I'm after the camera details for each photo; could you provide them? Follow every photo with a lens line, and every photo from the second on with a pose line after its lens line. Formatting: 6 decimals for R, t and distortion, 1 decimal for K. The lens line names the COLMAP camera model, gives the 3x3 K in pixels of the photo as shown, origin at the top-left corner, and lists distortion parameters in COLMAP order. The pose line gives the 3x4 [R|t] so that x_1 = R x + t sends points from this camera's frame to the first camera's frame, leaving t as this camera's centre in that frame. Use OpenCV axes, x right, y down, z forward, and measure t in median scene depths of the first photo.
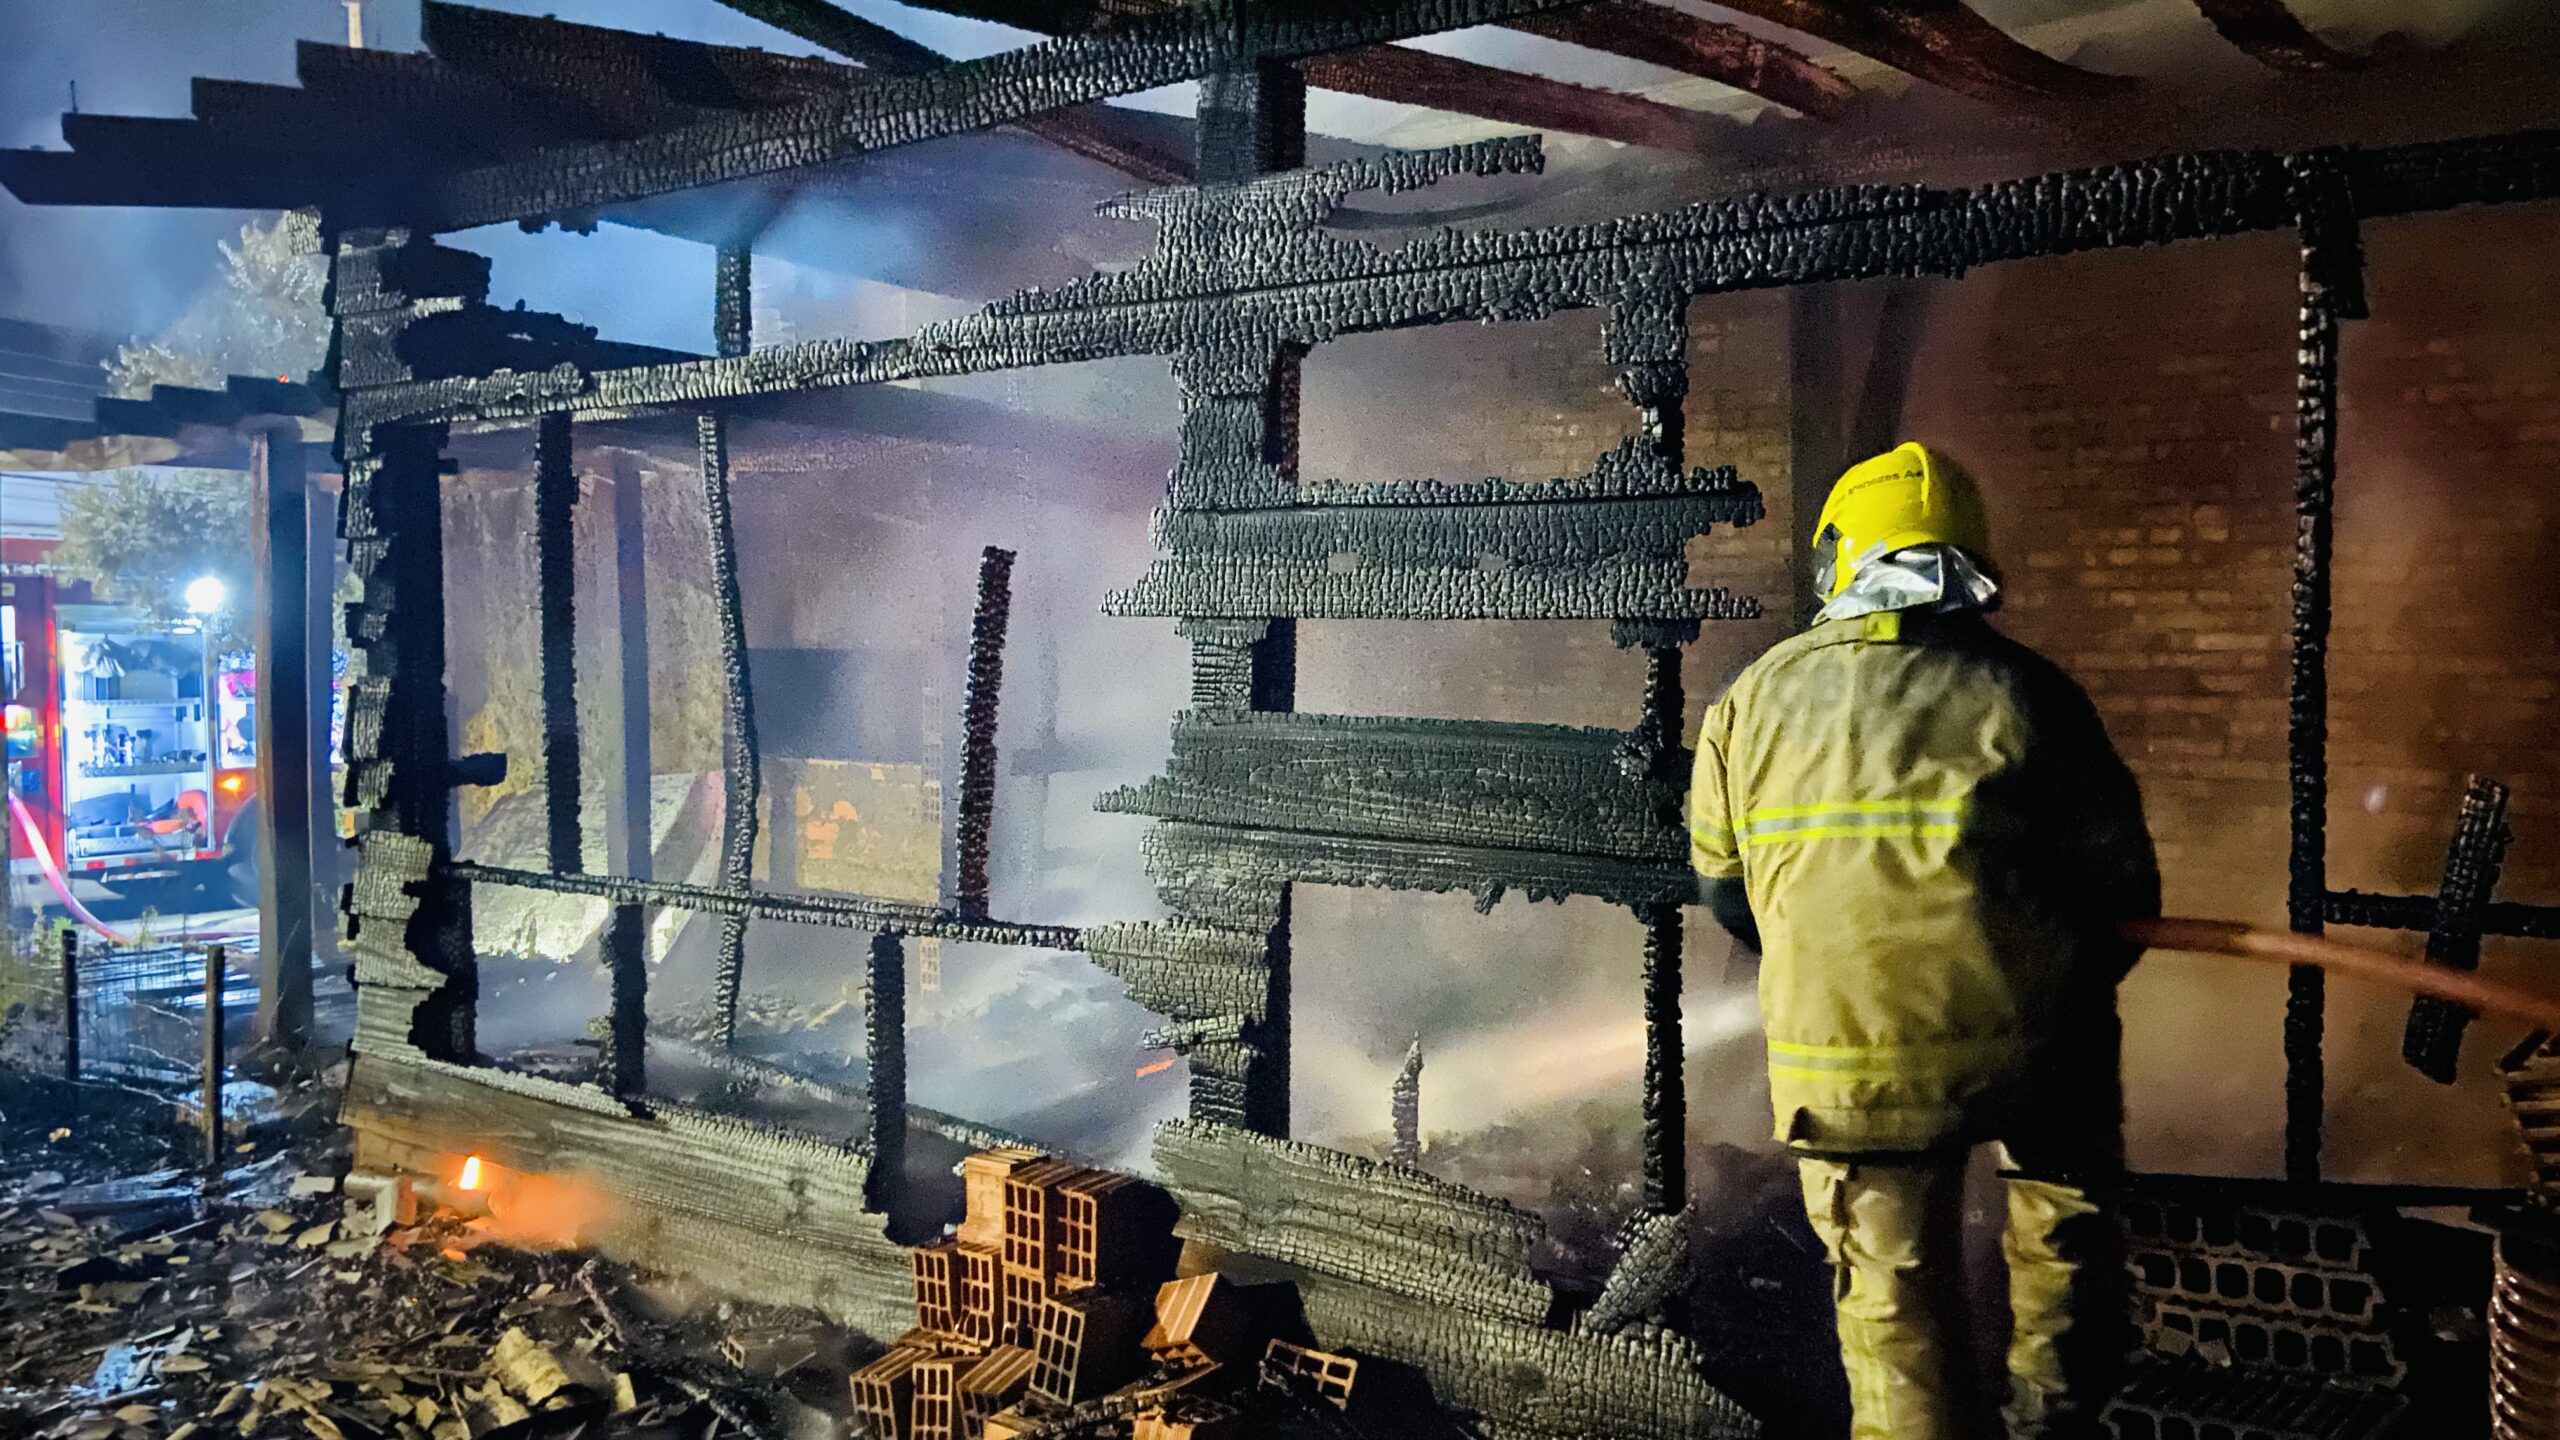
lens RADIAL K [[1938.4, 0, 1267.6], [0, 1938.4, 698.7], [0, 0, 1]] dist [0.090817, -0.092225]
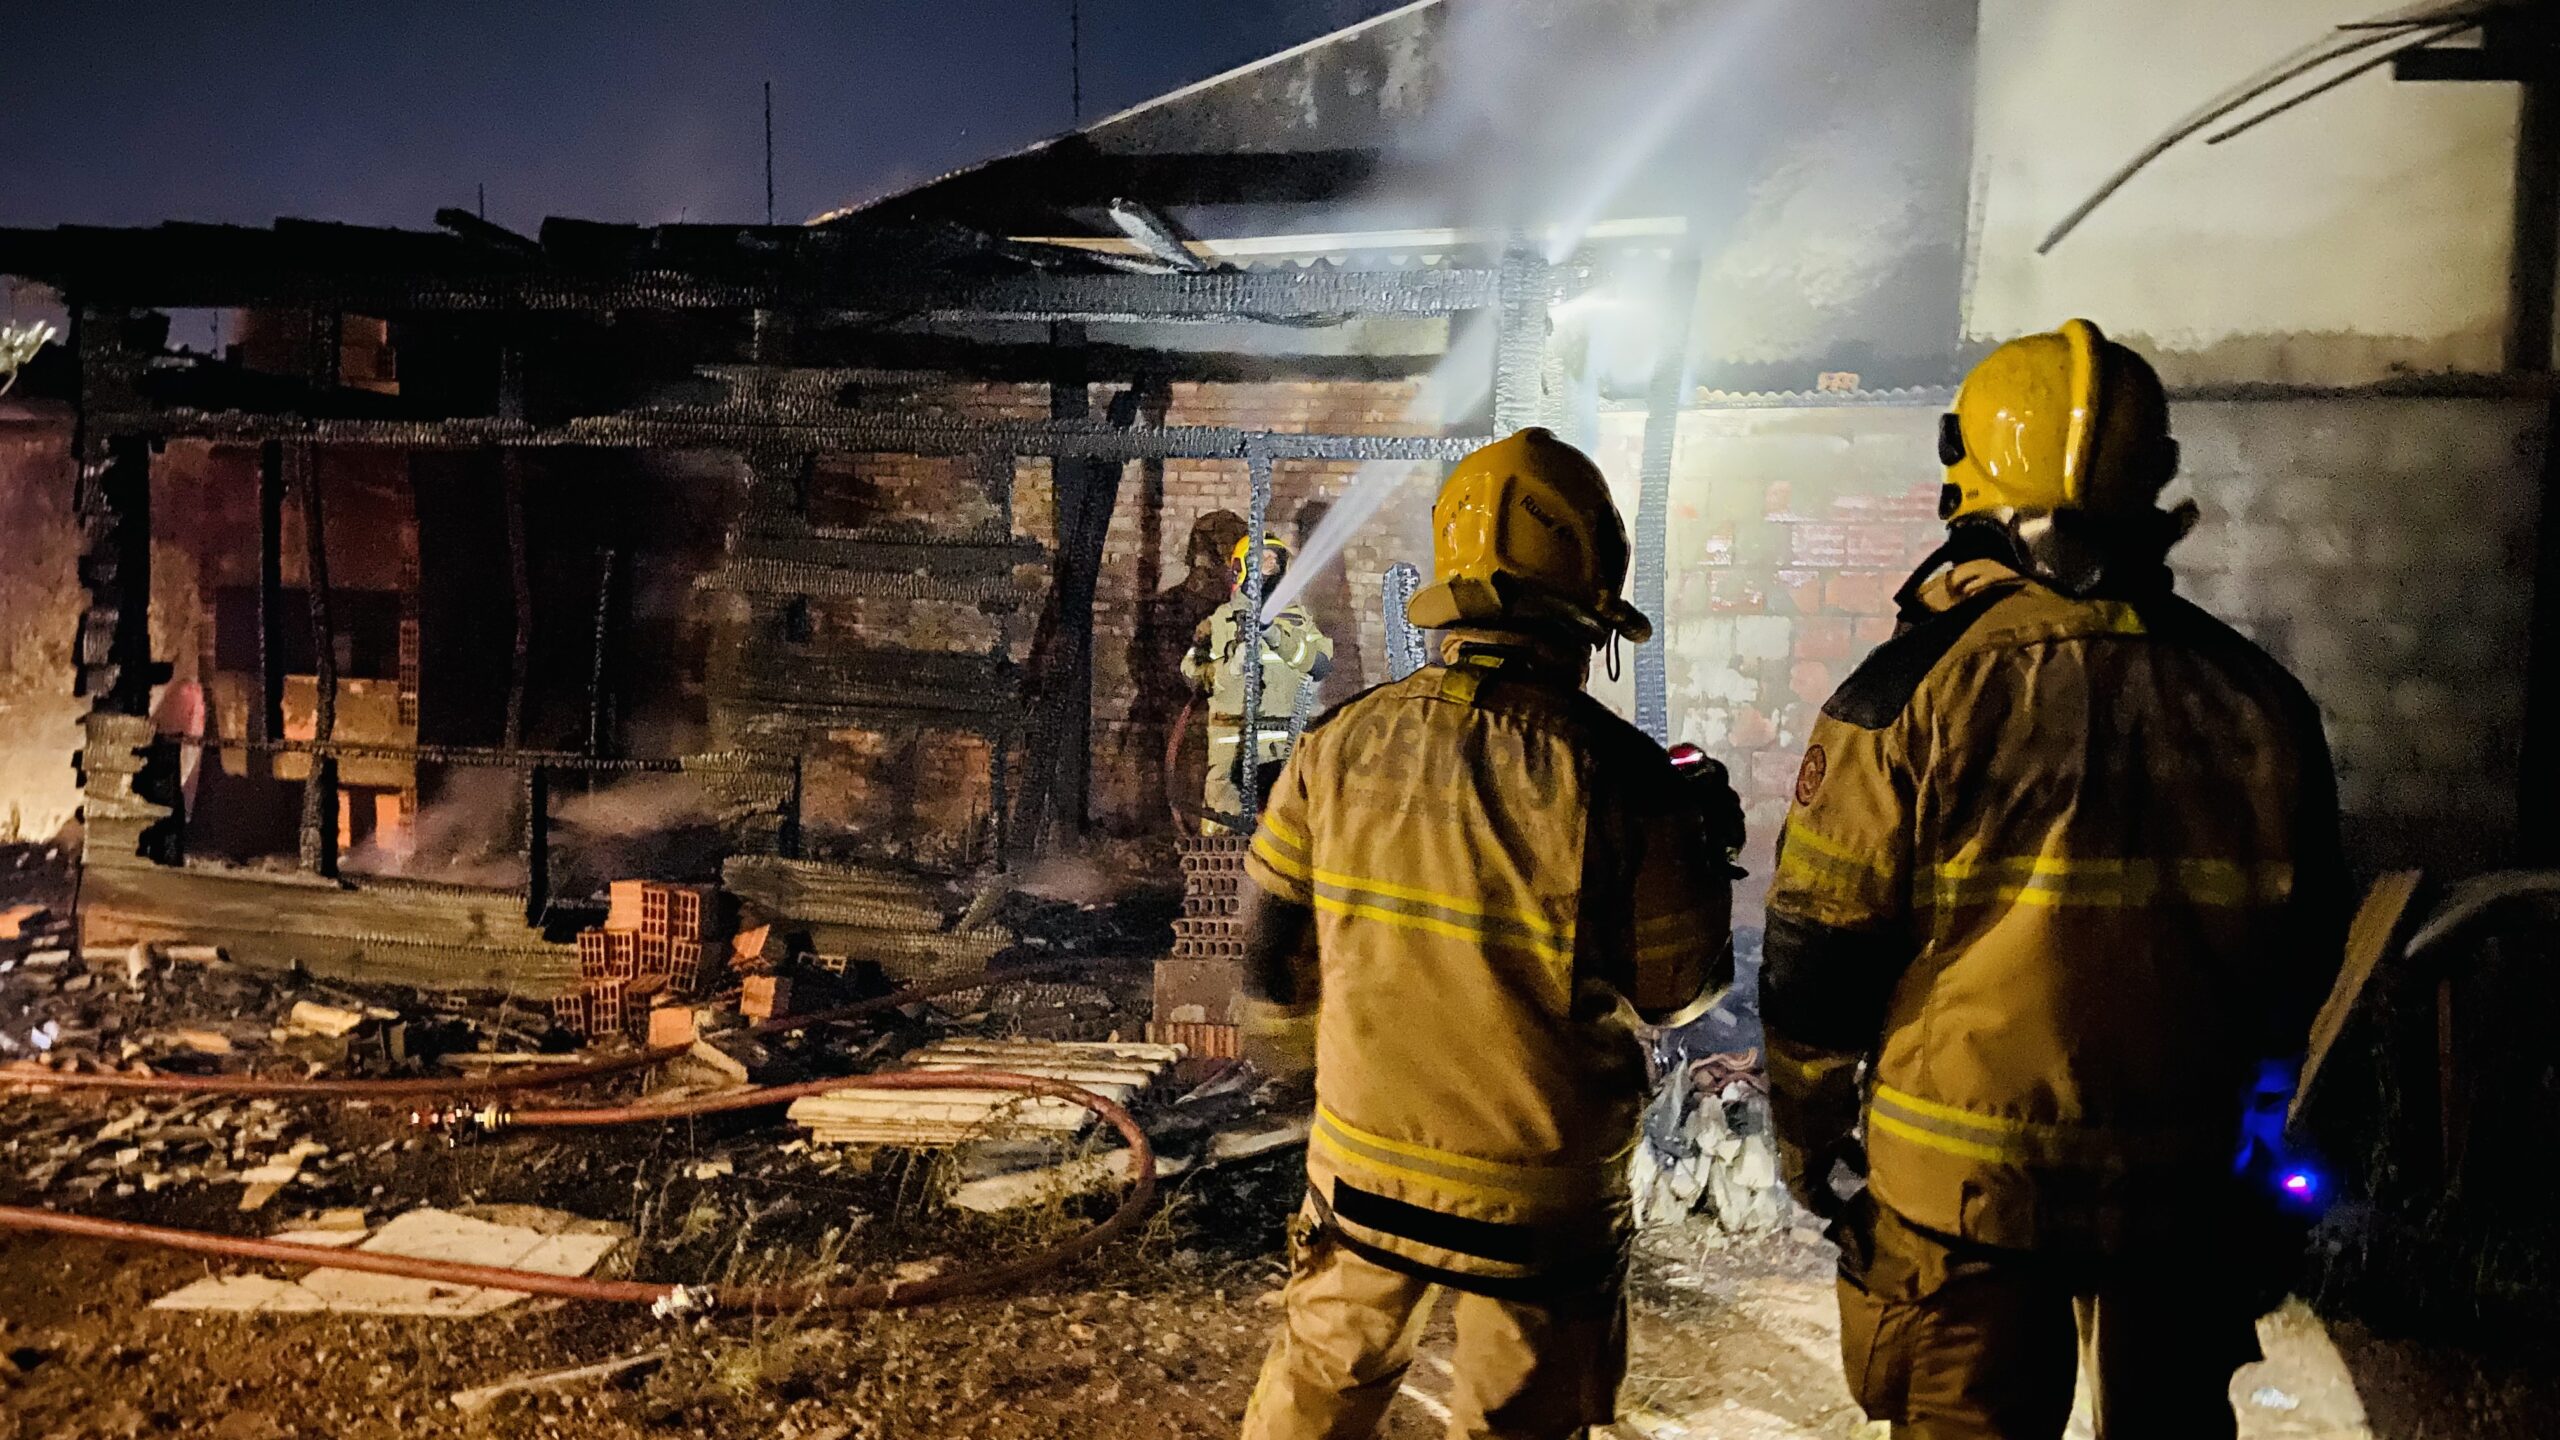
lens RADIAL K [[1938.4, 0, 1284.8], [0, 1938.4, 695.0], [0, 0, 1]] dist [0.090817, -0.092225]
pose [[0.927290, 0.007590, 0.374268, -0.230056], [-0.017777, 0.999559, 0.023775, 0.003653], [-0.373922, -0.028700, 0.927016, -0.830949]]
